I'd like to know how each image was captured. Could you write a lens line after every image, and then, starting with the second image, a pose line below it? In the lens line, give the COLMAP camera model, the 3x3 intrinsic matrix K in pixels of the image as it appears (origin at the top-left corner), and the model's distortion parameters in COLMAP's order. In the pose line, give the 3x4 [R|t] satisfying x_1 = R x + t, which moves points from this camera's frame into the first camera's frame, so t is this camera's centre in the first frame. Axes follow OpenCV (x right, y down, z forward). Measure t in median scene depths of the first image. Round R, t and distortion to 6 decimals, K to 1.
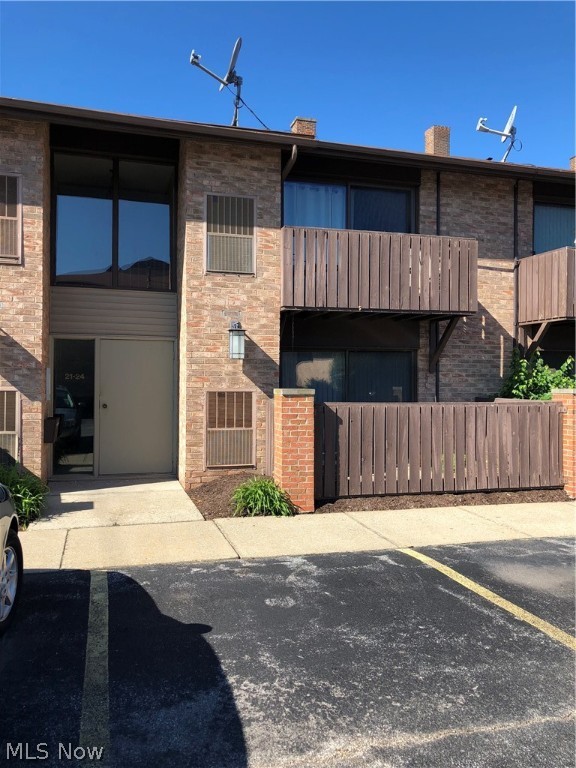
lens RADIAL K [[629.7, 0, 287.6], [0, 629.7, 381.6], [0, 0, 1]] dist [0.029254, -0.008891]
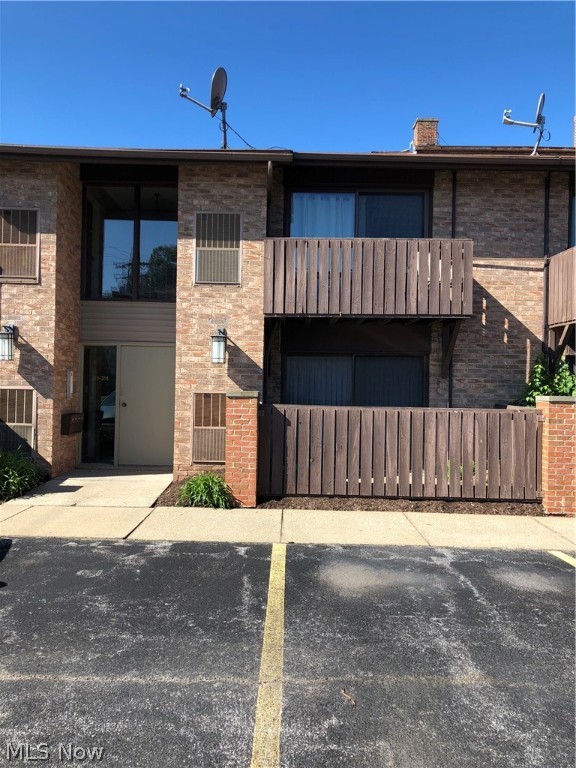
lens RADIAL K [[629.7, 0, 290.6], [0, 629.7, 384.5], [0, 0, 1]] dist [0.029254, -0.008891]
pose [[0.957788, 0.011672, -0.287239, 0.348774], [-0.012633, 0.999919, -0.001491, 0.000586], [0.287199, 0.005057, 0.957858, -0.001780]]
